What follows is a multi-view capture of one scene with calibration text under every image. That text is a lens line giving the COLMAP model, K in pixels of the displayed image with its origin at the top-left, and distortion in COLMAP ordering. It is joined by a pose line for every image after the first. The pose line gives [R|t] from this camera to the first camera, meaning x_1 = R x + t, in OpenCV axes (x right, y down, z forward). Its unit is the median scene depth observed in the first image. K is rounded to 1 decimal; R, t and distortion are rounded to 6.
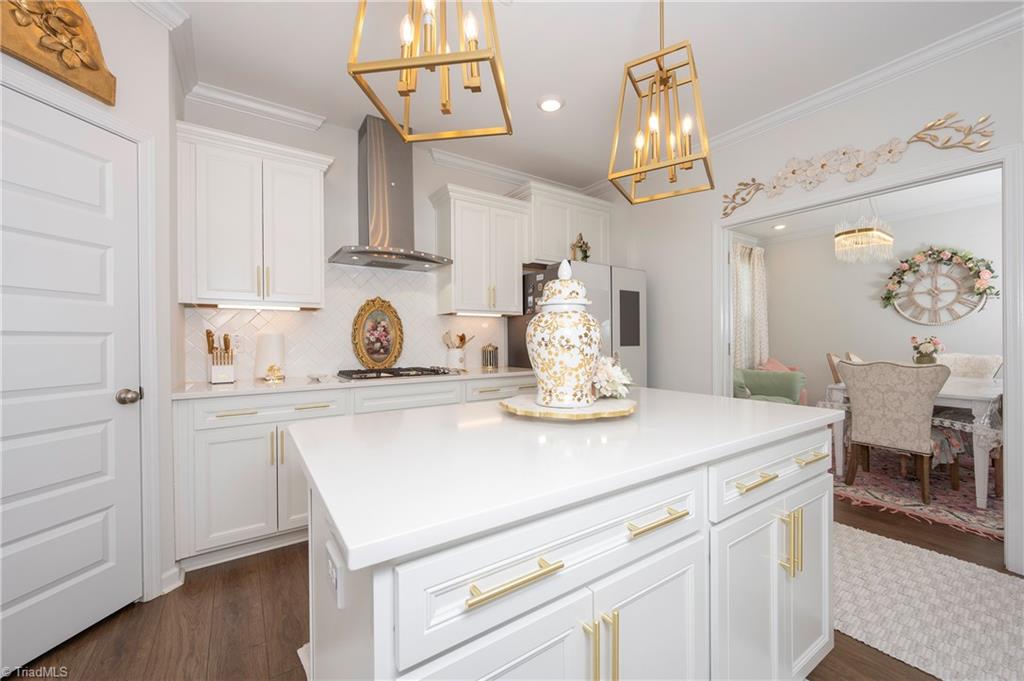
lens RADIAL K [[402.8, 0, 514.5], [0, 402.8, 341.1], [0, 0, 1]] dist [0.001808, 0.000268]
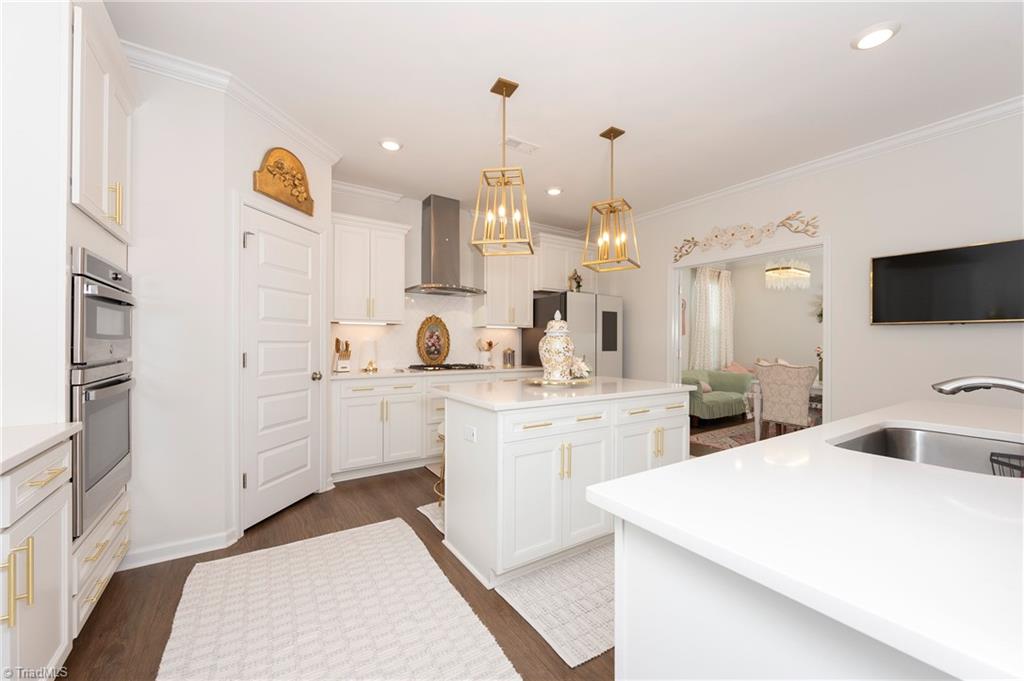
lens RADIAL K [[402.8, 0, 508.7], [0, 402.8, 340.2], [0, 0, 1]] dist [0.001808, 0.000268]
pose [[0.999565, 0.011537, -0.027134, -0.030146], [-0.011736, 0.999905, -0.007200, -0.013111], [0.027048, 0.007515, 0.999606, -0.471470]]
